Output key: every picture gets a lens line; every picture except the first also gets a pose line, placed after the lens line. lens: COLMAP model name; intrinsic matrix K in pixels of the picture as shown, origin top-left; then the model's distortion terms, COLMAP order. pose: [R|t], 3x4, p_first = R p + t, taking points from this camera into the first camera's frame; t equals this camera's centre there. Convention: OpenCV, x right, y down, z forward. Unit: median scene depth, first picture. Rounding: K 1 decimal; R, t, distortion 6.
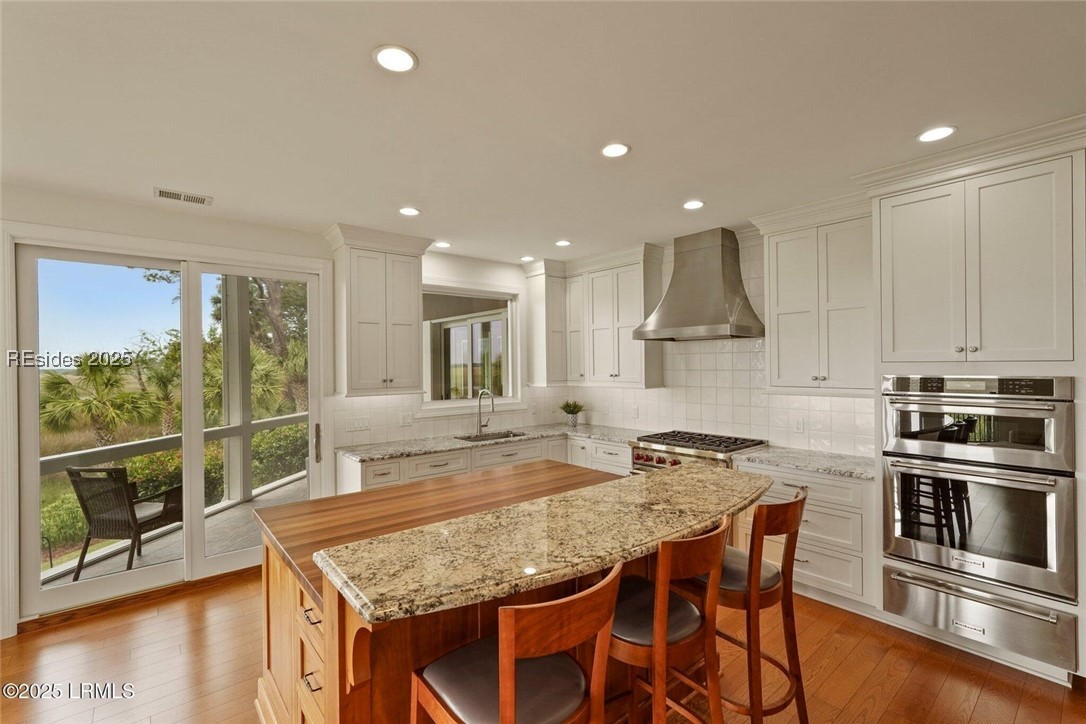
lens RADIAL K [[484.9, 0, 540.1], [0, 484.9, 366.1], [0, 0, 1]] dist [-0.014508, 0.007276]
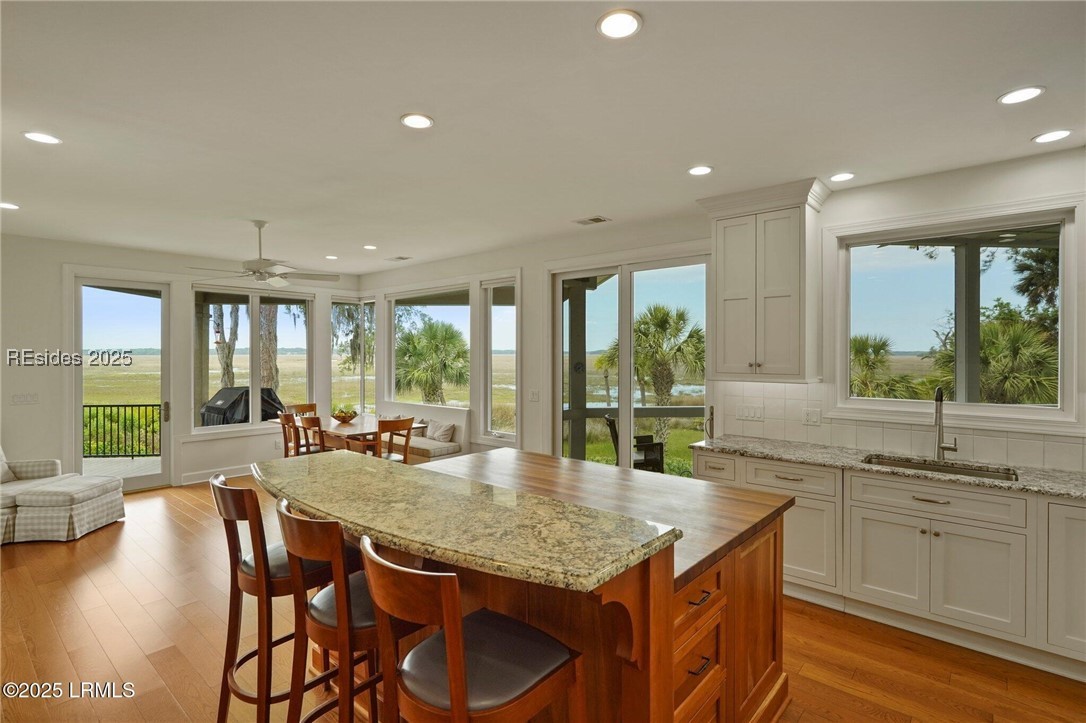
lens RADIAL K [[534.7, 0, 541.9], [0, 534.7, 353.6], [0, 0, 1]] dist [0.023340, 0.000494]
pose [[0.156103, 0.018777, -0.987562, 0.566077], [0.001573, 0.999813, 0.019258, -0.010063], [0.987740, -0.004560, 0.156044, 0.480408]]
